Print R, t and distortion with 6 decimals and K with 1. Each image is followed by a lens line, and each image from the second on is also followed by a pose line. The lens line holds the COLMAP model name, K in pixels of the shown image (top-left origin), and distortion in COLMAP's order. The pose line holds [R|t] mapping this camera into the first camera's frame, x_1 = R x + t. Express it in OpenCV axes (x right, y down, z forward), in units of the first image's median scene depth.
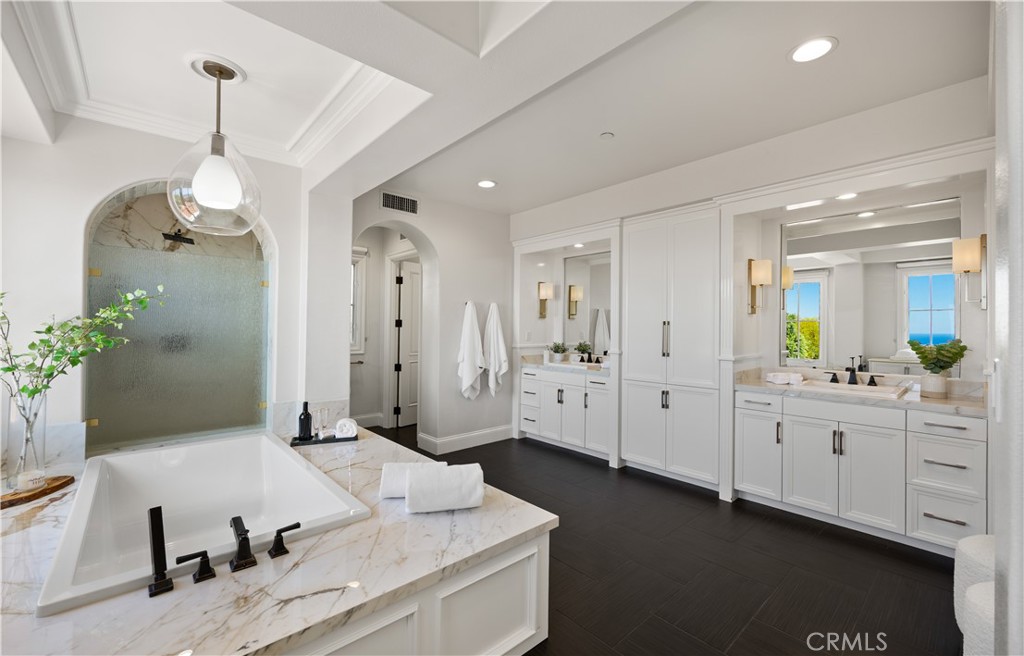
lens RADIAL K [[401.8, 0, 519.8], [0, 401.8, 327.5], [0, 0, 1]] dist [0.006249, -0.000420]
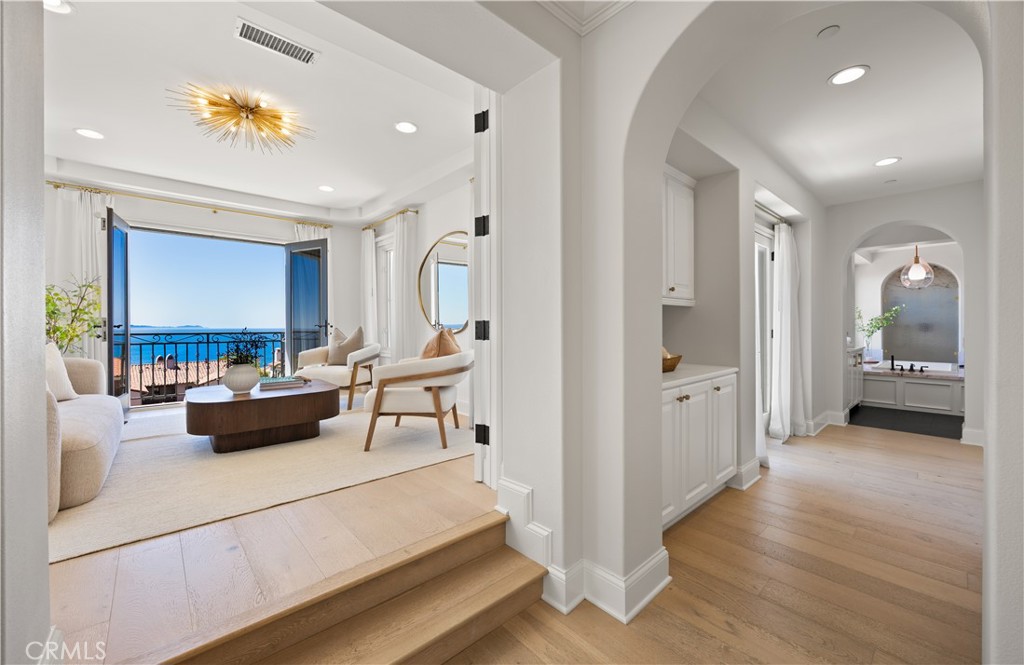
lens RADIAL K [[401.8, 0, 512.1], [0, 401.8, 327.8], [0, 0, 1]] dist [0.006249, -0.000420]
pose [[-0.027473, -0.006157, -0.999604, 2.329434], [0.011103, 0.999917, -0.006464, 0.062104], [0.999561, -0.011276, -0.027402, -1.947142]]
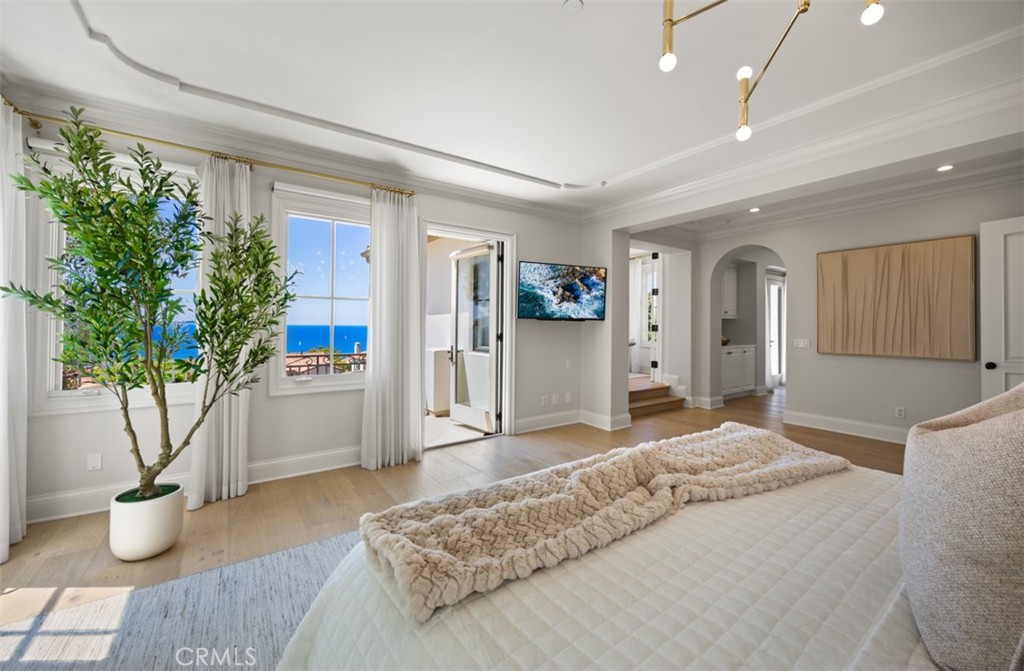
lens RADIAL K [[401.8, 0, 514.8], [0, 401.8, 319.4], [0, 0, 1]] dist [0.006249, -0.000420]
pose [[-0.150287, -0.022927, -0.988377, 4.377711], [-0.000545, 0.999733, -0.023107, 0.065828], [0.988642, -0.002934, -0.150260, -2.626924]]
